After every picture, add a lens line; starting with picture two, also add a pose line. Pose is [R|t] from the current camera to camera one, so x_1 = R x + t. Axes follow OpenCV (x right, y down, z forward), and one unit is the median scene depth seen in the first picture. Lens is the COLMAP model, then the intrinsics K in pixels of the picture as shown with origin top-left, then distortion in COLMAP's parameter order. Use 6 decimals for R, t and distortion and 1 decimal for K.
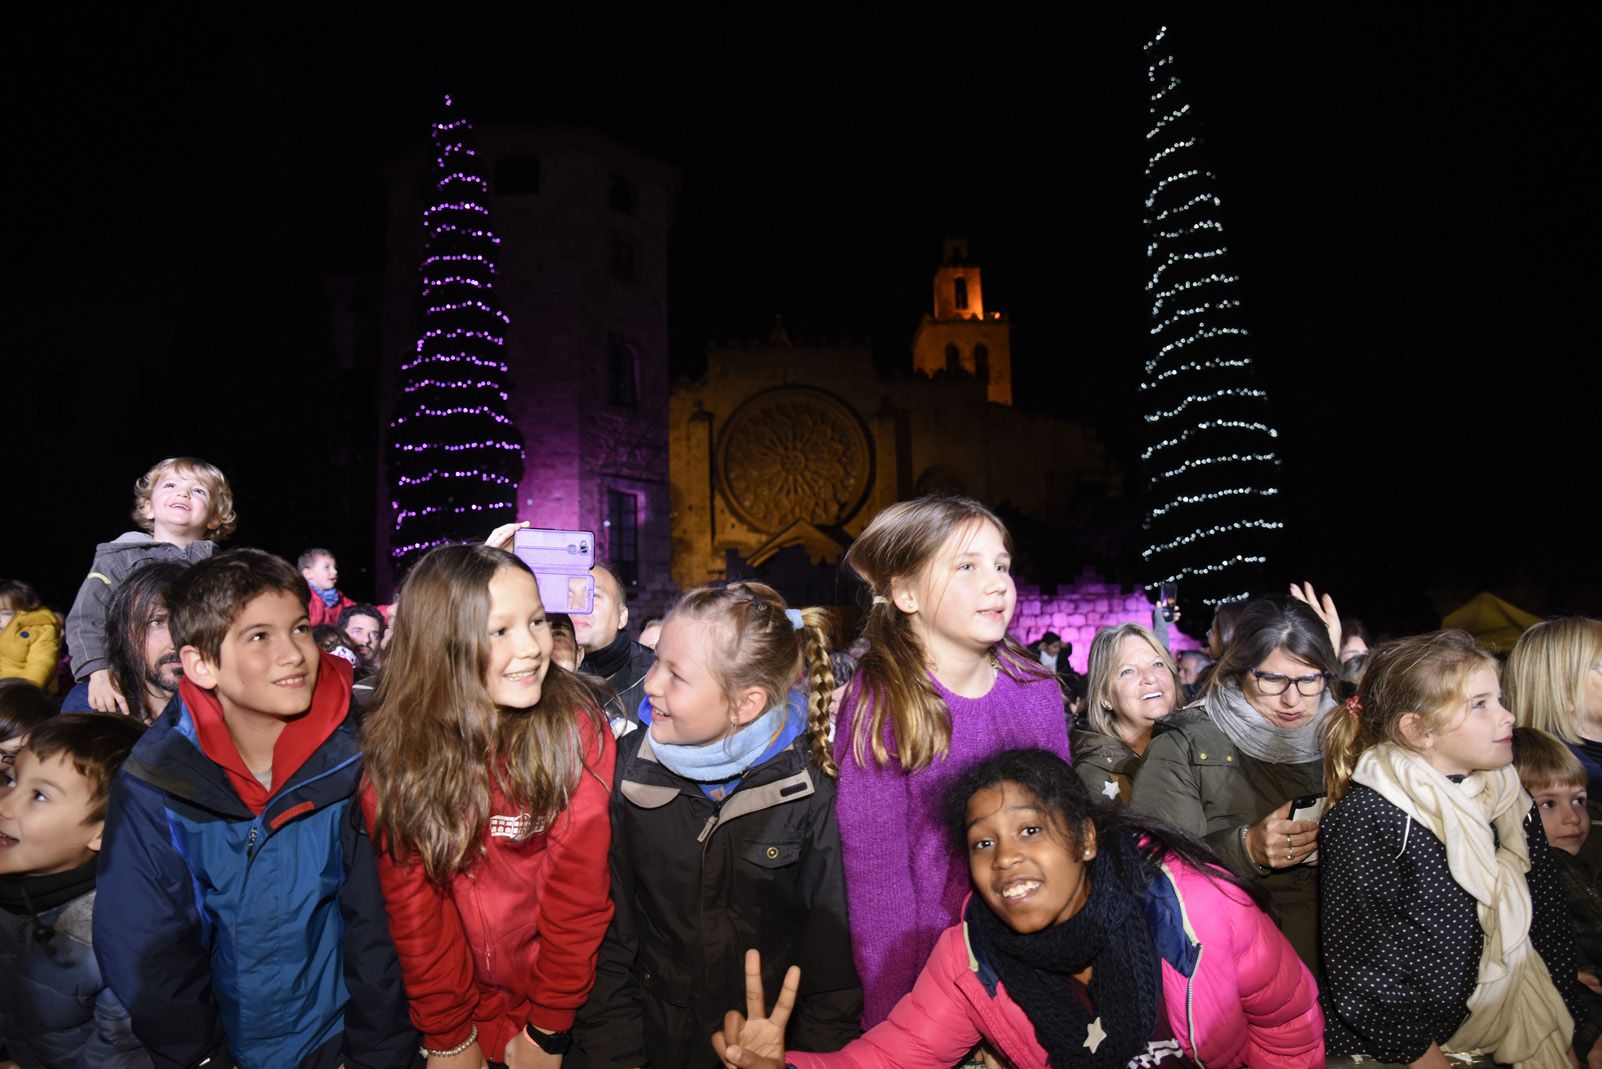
lens RADIAL K [[1084.0, 0, 796.1], [0, 1084.0, 549.3], [0, 0, 1]] dist [-0.133466, 0.098380]
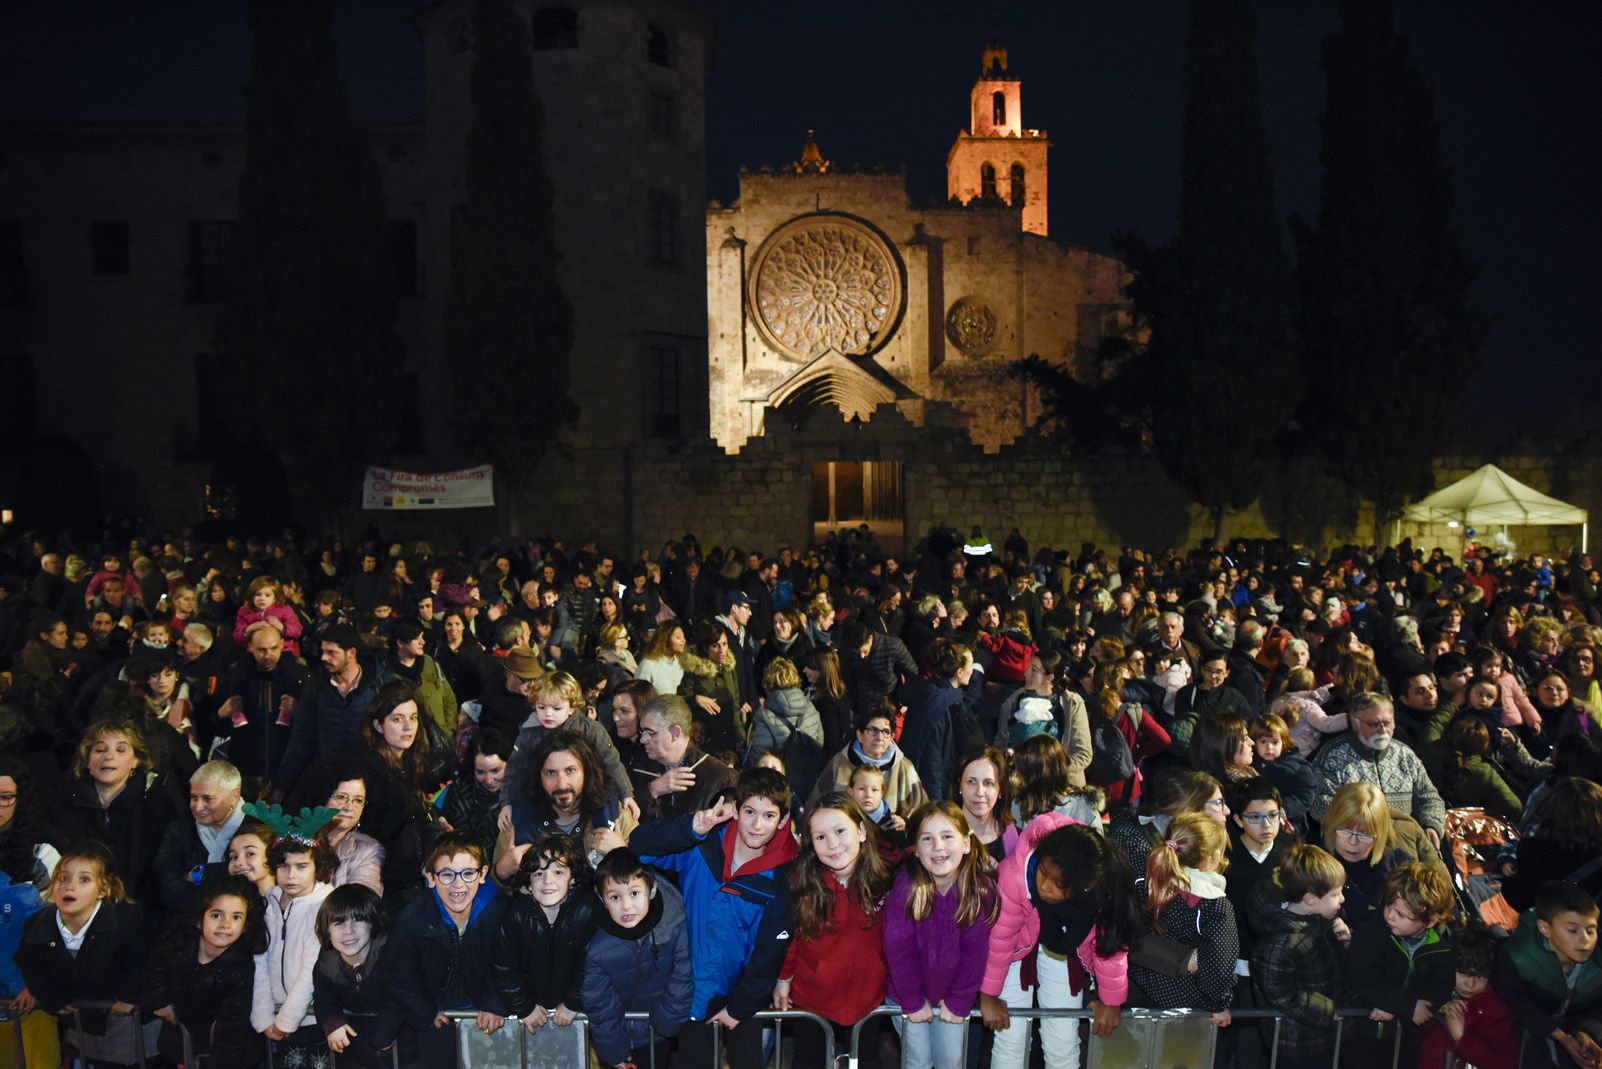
lens RADIAL K [[1084.0, 0, 796.1], [0, 1084.0, 549.3], [0, 0, 1]] dist [-0.133466, 0.098380]
pose [[0.999638, 0.014406, -0.022708, -0.003174], [-0.010174, 0.984244, 0.176525, -0.020630], [0.024893, -0.176230, 0.984034, -0.022326]]
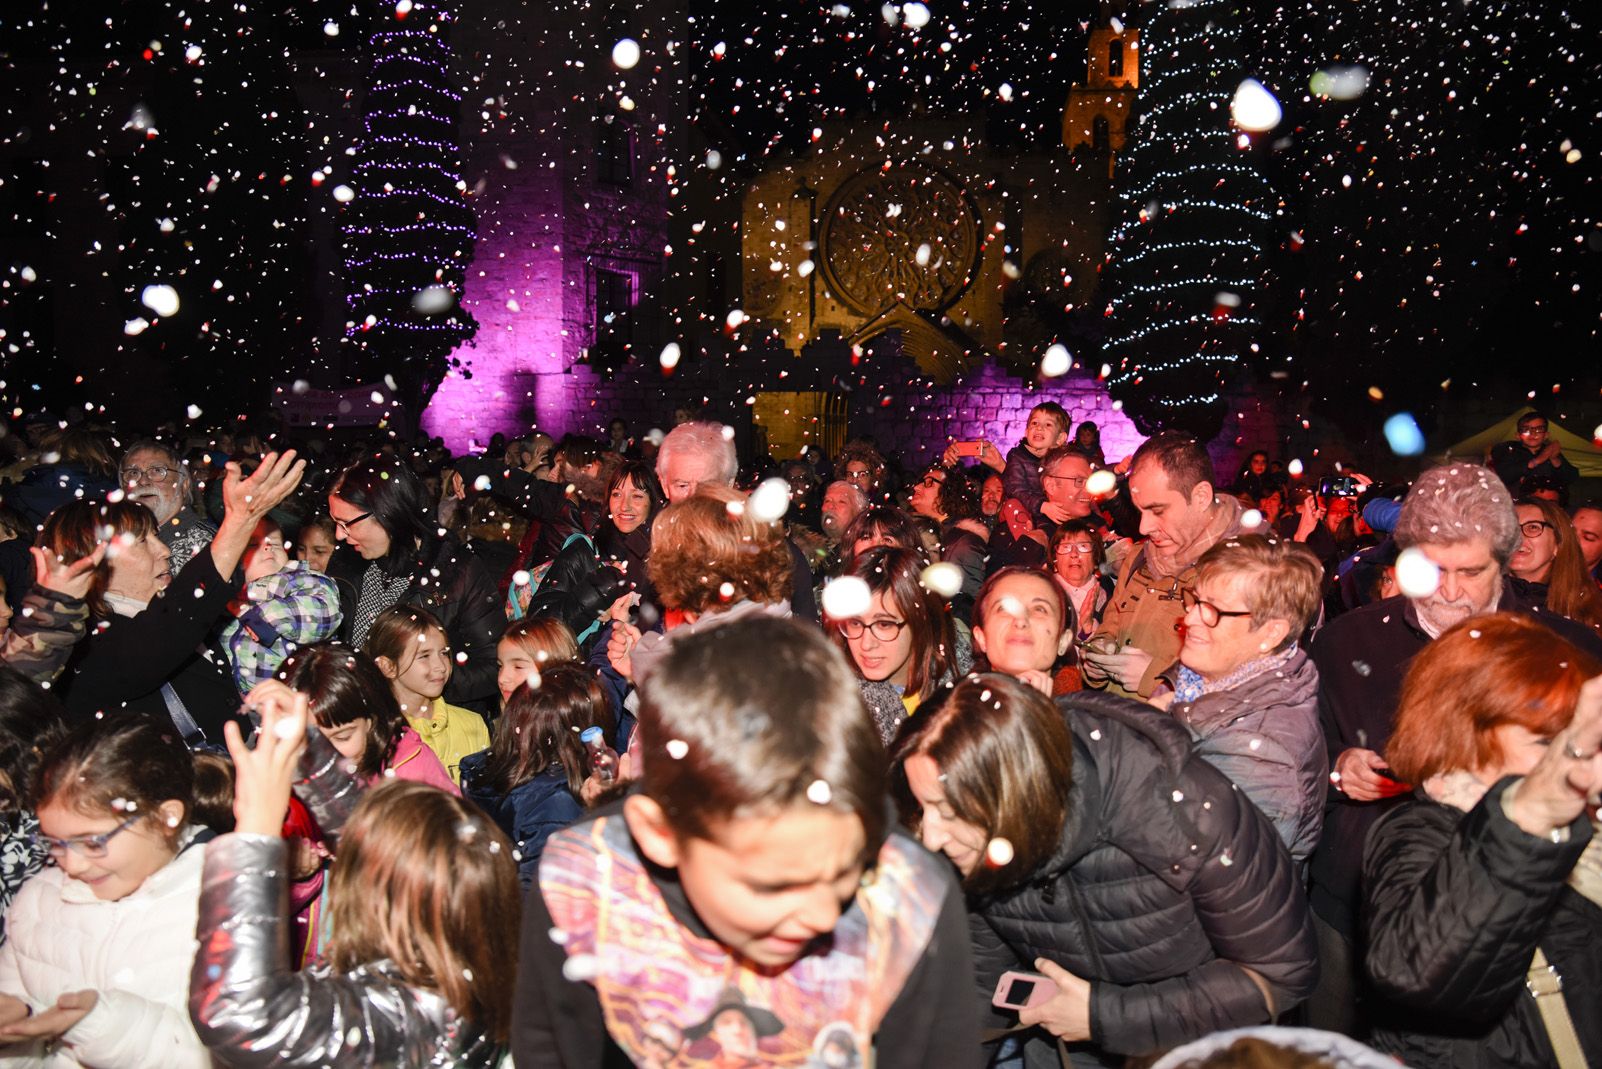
lens RADIAL K [[1084.0, 0, 796.1], [0, 1084.0, 549.3], [0, 0, 1]] dist [-0.133466, 0.098380]
pose [[0.984984, 0.052391, -0.164505, 0.081056], [-0.018884, 0.979821, 0.198984, -0.001159], [0.171610, -0.192890, 0.966097, 0.010121]]
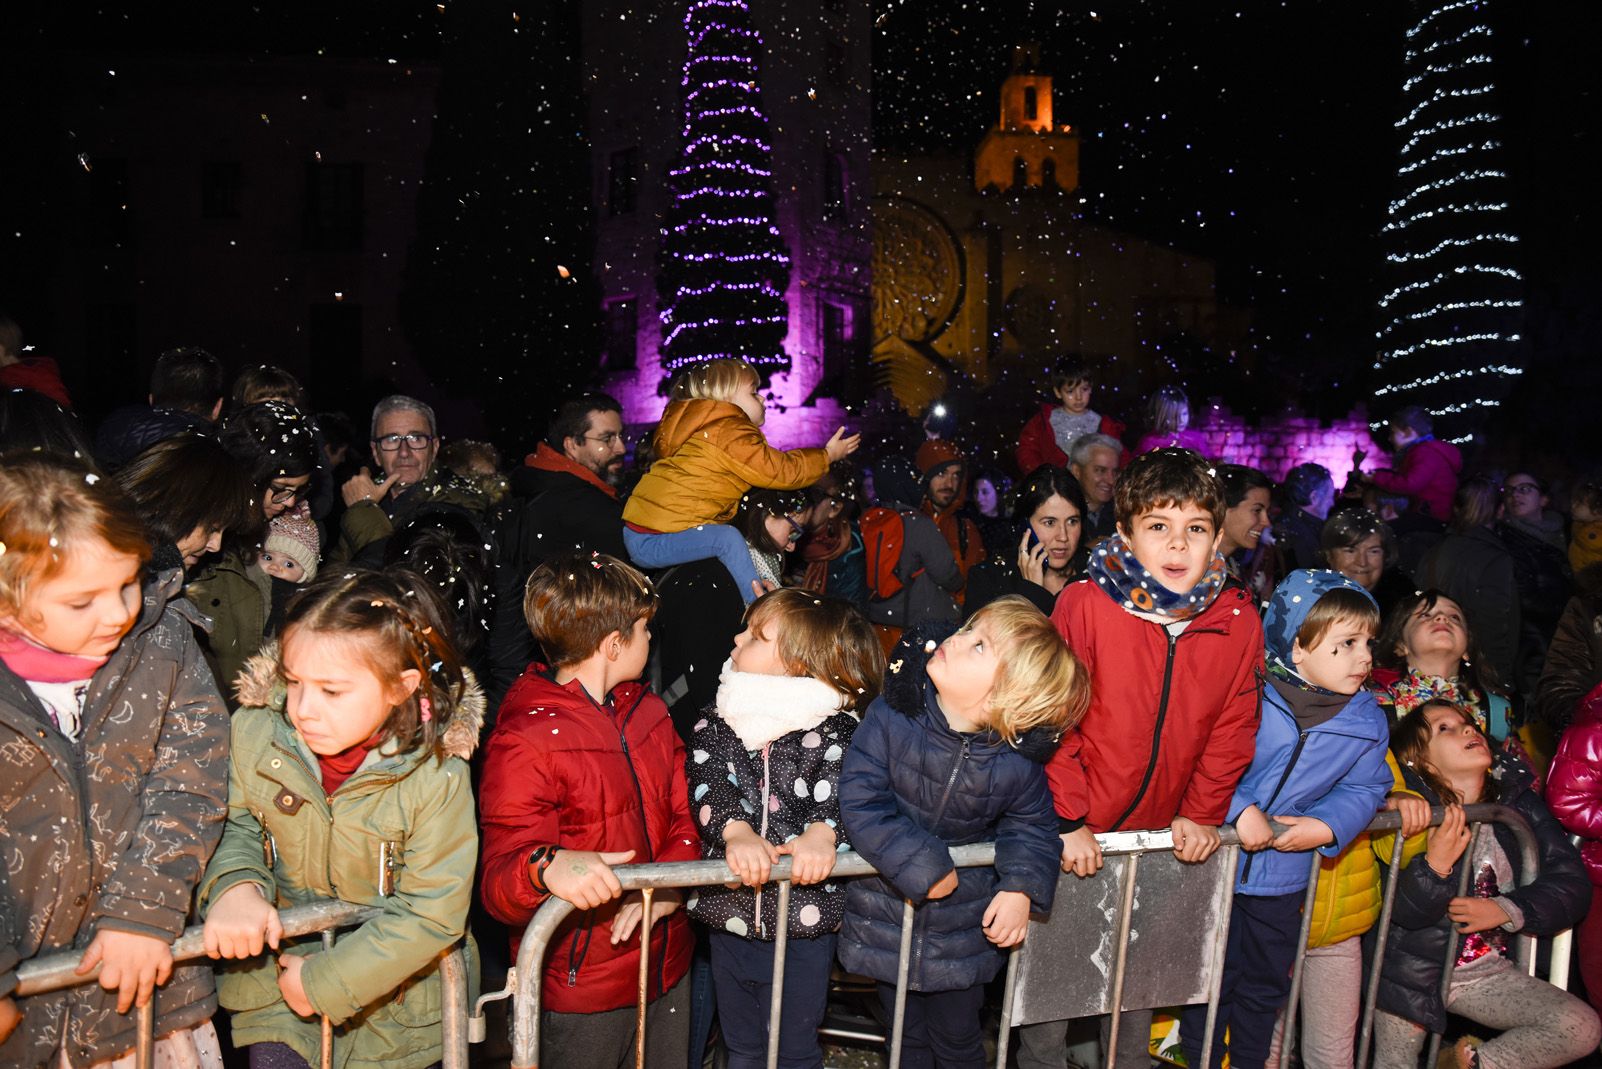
lens RADIAL K [[1084.0, 0, 796.1], [0, 1084.0, 549.3], [0, 0, 1]] dist [-0.133466, 0.098380]
pose [[0.999423, 0.030233, 0.015495, -0.090740], [-0.032463, 0.984342, 0.173252, -0.001409], [-0.010014, -0.173655, 0.984756, -0.008988]]
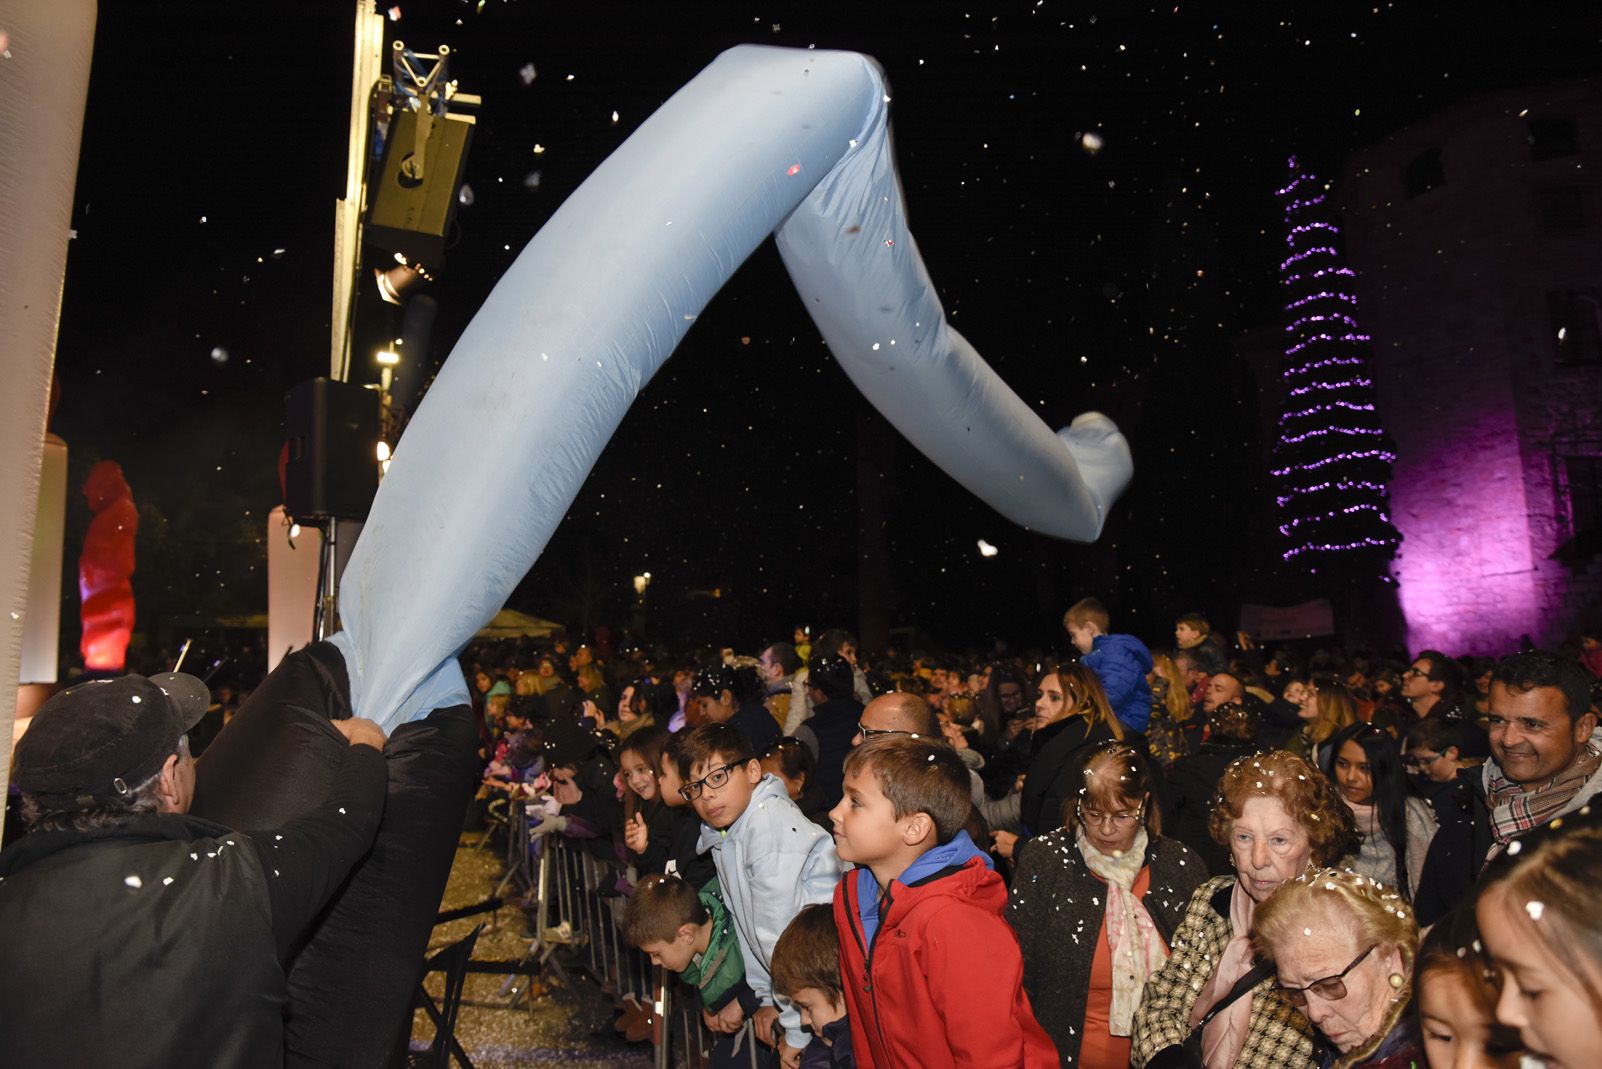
lens RADIAL K [[1089.3, 0, 796.6], [0, 1089.3, 552.0], [0, 0, 1]] dist [-0.139583, 0.104156]
pose [[0.363268, -0.090896, -0.927240, 0.184843], [0.118011, 0.991703, -0.050982, -0.002878], [0.924180, -0.090904, 0.370981, 0.010908]]
